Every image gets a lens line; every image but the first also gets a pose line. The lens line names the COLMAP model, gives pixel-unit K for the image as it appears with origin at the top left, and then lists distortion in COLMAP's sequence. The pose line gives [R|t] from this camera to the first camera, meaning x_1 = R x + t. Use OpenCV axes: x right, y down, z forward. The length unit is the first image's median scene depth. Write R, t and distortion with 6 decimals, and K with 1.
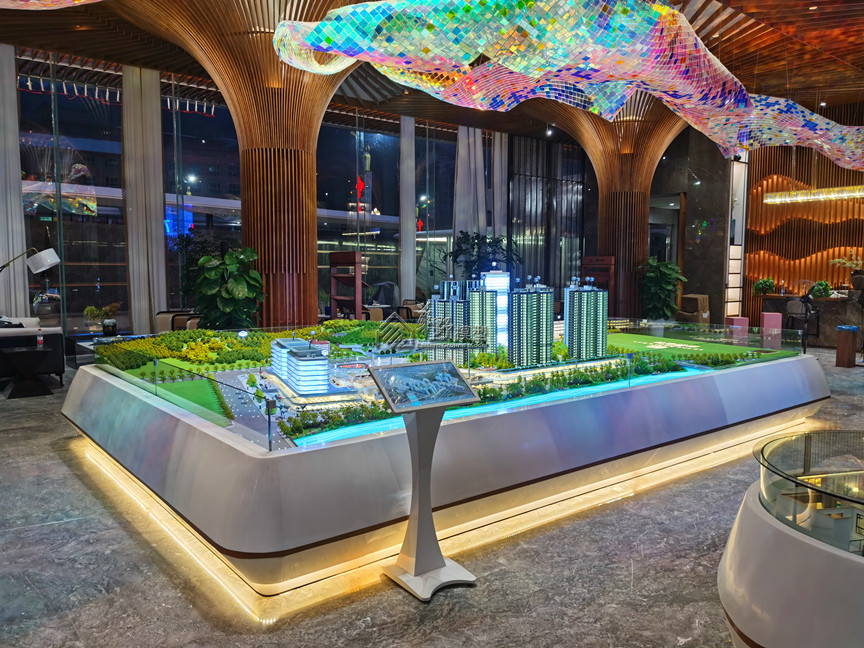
lens RADIAL K [[659.5, 0, 430.1], [0, 659.5, 324.0], [0, 0, 1]] dist [0.055486, -0.067793]
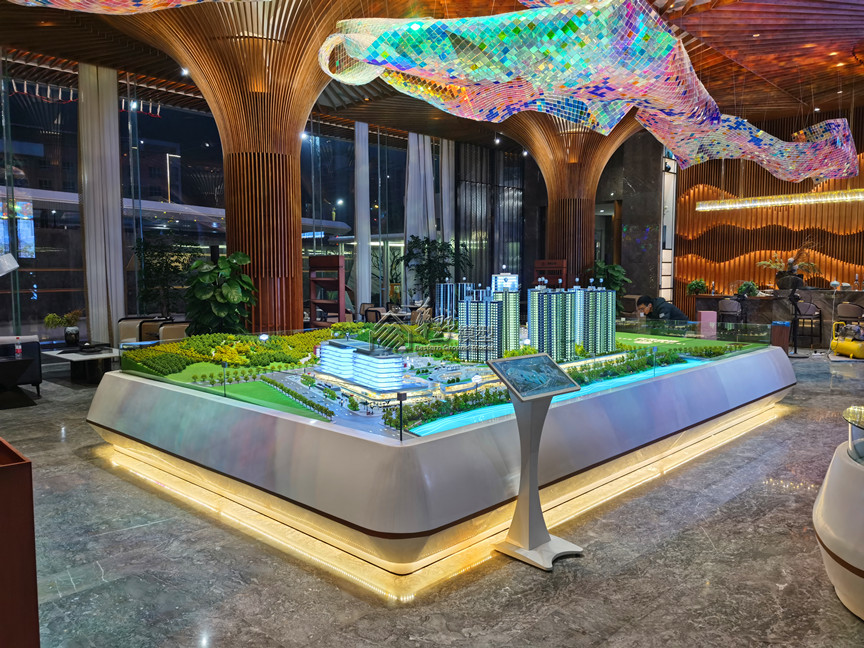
lens RADIAL K [[659.5, 0, 430.1], [0, 659.5, 324.0], [0, 0, 1]] dist [0.055486, -0.067793]
pose [[0.990903, -0.016609, 0.133549, -0.139549], [0.017494, 0.999832, -0.005453, 0.003950], [-0.133436, 0.007740, 0.991027, -0.029063]]
